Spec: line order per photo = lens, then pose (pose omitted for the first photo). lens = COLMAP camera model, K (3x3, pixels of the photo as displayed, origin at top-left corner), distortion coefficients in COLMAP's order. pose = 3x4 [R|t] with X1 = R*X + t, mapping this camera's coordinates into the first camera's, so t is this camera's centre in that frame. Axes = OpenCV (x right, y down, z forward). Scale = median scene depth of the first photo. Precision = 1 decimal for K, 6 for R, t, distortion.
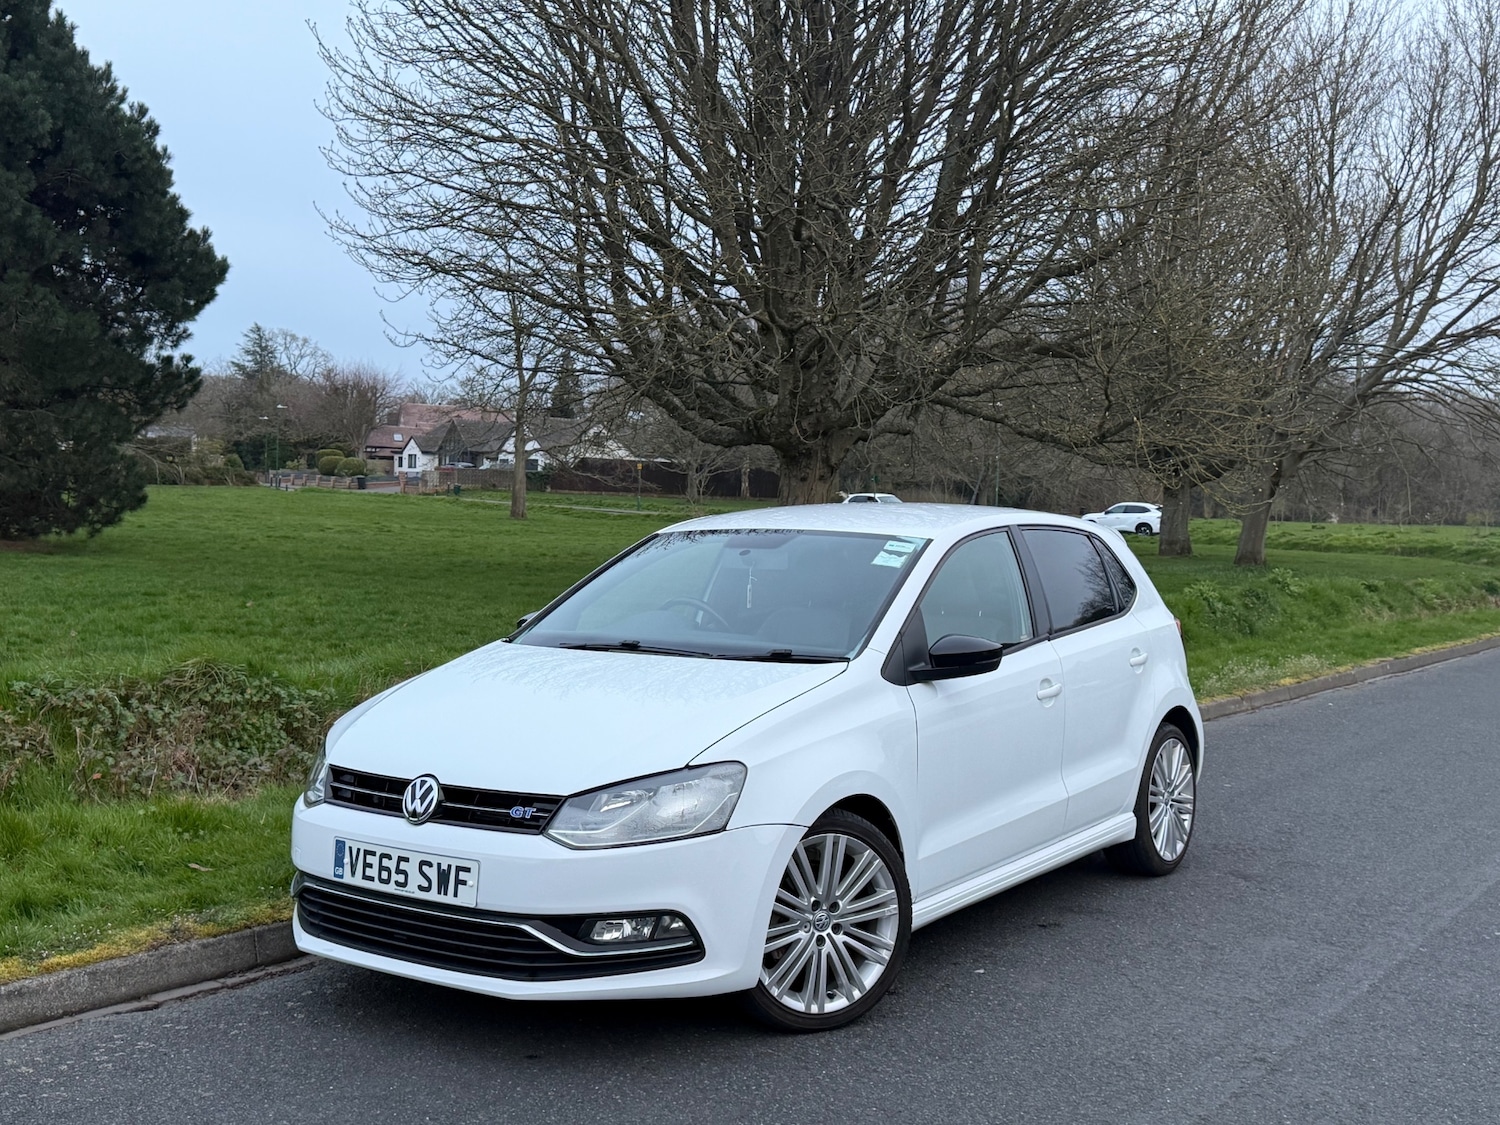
lens RADIAL K [[1667.4, 0, 727.6], [0, 1667.4, 594.8], [0, 0, 1]] dist [0.070562, 0.000000]
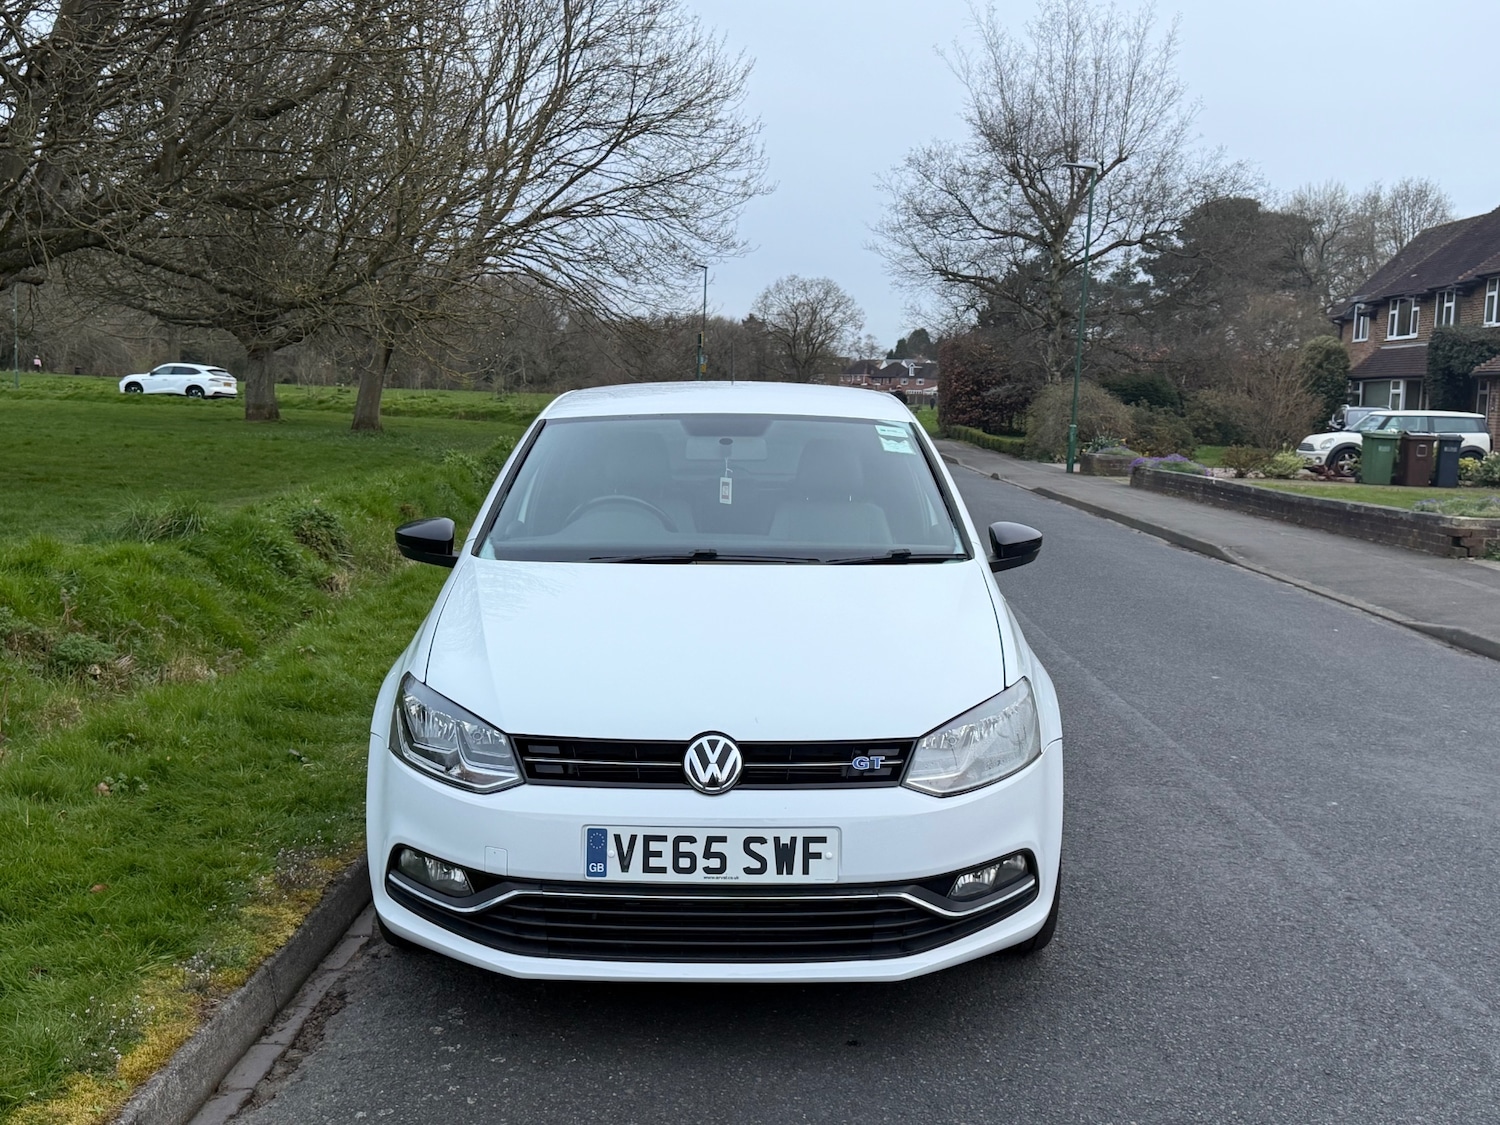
lens RADIAL K [[1667.4, 0, 727.1], [0, 1667.4, 614.3], [0, 0, 1]] dist [0.070562, 0.000000]
pose [[0.818490, -0.077556, 0.569262, -0.633627], [0.024046, 0.994603, 0.100931, -0.029302], [-0.574017, -0.068922, 0.815938, 0.353358]]
